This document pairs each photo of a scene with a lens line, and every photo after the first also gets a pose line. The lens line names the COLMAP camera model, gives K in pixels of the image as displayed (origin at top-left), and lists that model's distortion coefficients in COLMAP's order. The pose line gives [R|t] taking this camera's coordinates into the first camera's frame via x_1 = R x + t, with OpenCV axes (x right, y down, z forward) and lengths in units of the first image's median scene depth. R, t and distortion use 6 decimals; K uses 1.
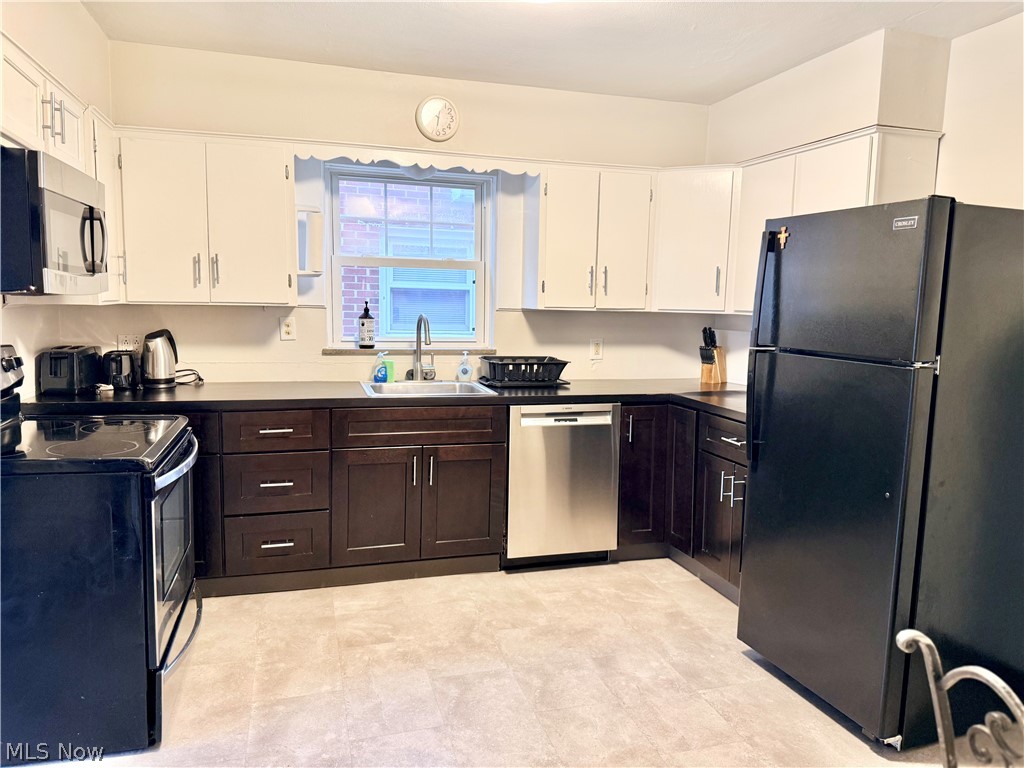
lens RADIAL K [[718.8, 0, 517.6], [0, 718.8, 382.0], [0, 0, 1]] dist [0.045366, -0.059135]
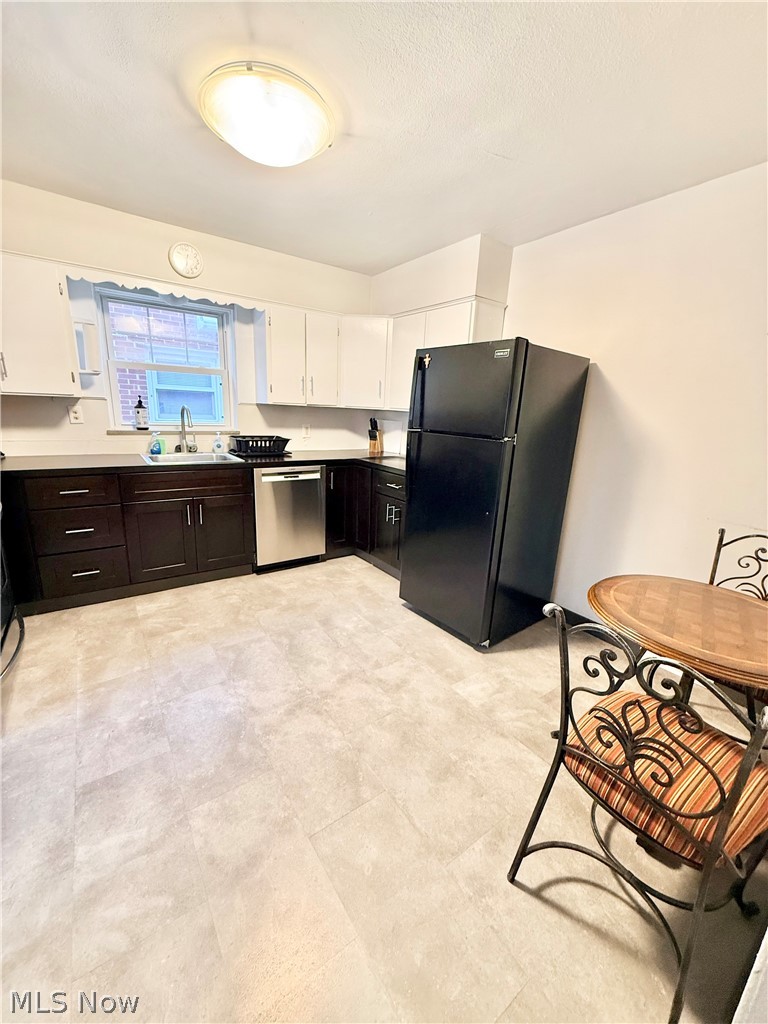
lens RADIAL K [[407.2, 0, 383.4], [0, 407.2, 510.2], [0, 0, 1]] dist [-0.001750, 0.000239]
pose [[0.947749, -0.058015, 0.313697, -0.026852], [0.013333, 0.989670, 0.142746, 0.001161], [-0.318738, -0.131105, 0.938732, 0.095153]]
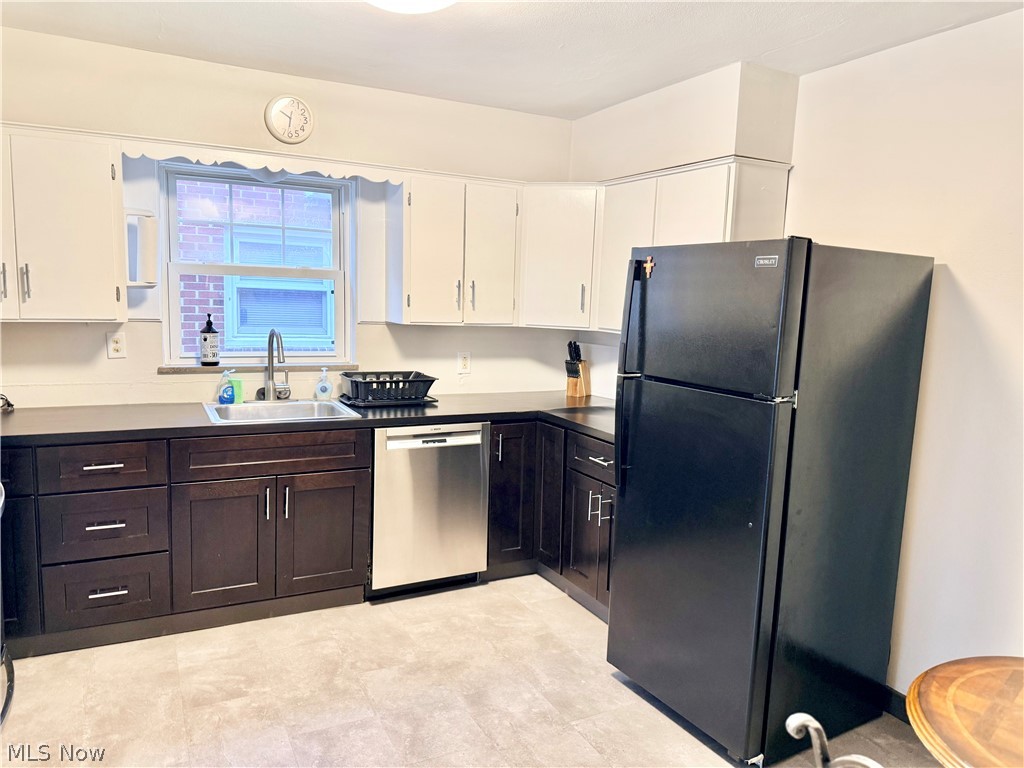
lens RADIAL K [[718.8, 0, 513.3], [0, 718.8, 383.5], [0, 0, 1]] dist [0.045366, -0.059135]
pose [[0.982555, -0.010722, 0.185665, -0.005710], [0.008055, 0.999853, 0.015114, -0.040580], [-0.185800, -0.013354, 0.982497, 0.036669]]
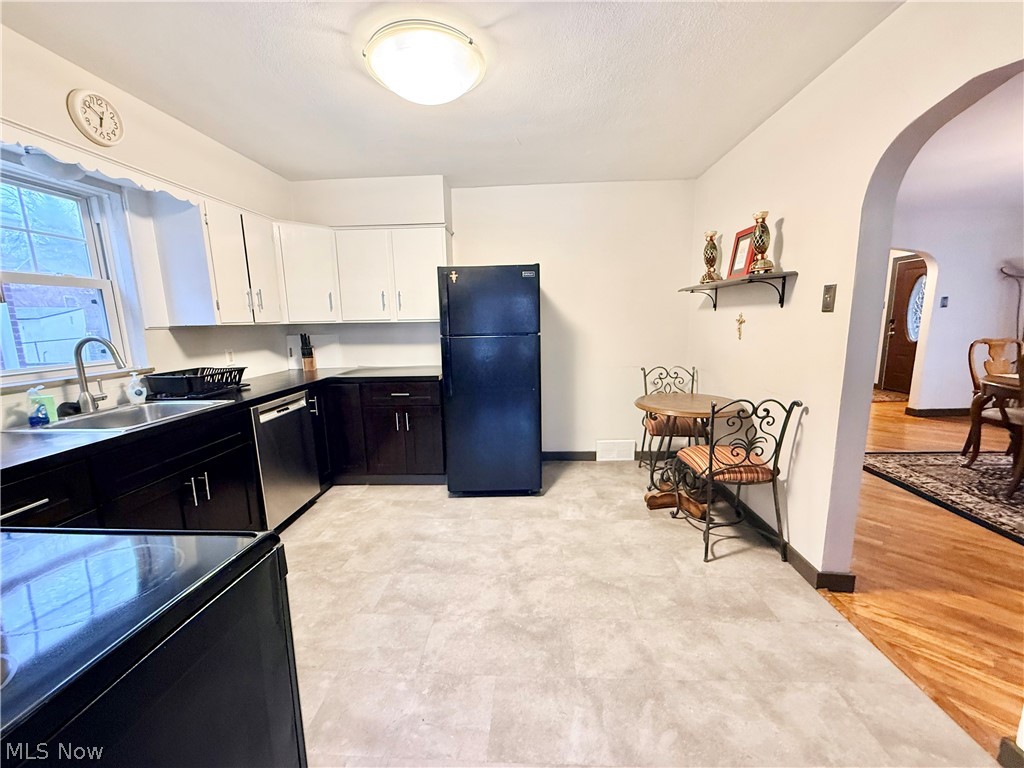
lens RADIAL K [[407.2, 0, 512.6], [0, 407.2, 385.9], [0, 0, 1]] dist [-0.001750, 0.000239]
pose [[0.341305, -0.184873, 0.921593, -0.484601], [0.138919, 0.979621, 0.145066, -0.039780], [-0.929630, 0.078515, 0.360032, 0.376190]]
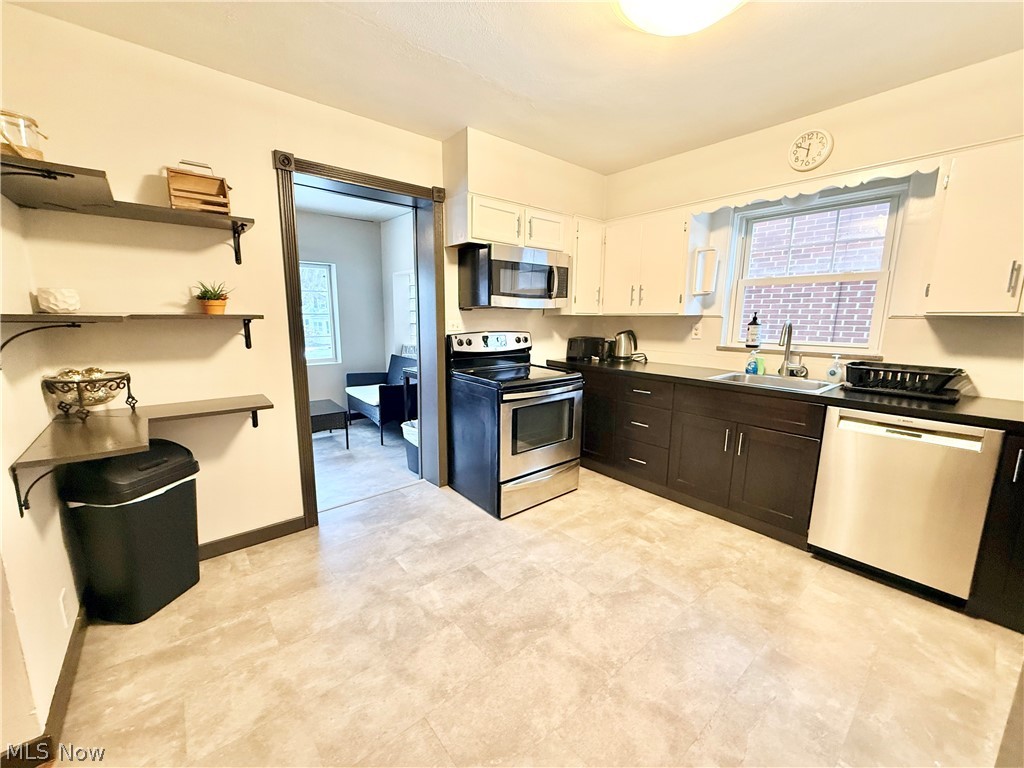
lens RADIAL K [[407.2, 0, 512.0], [0, 407.2, 386.7], [0, 0, 1]] dist [-0.001750, 0.000239]
pose [[0.396017, 0.140586, -0.907417, 0.359628], [-0.106911, 0.988549, 0.106498, -0.009609], [0.911998, 0.054838, 0.406512, 0.337064]]
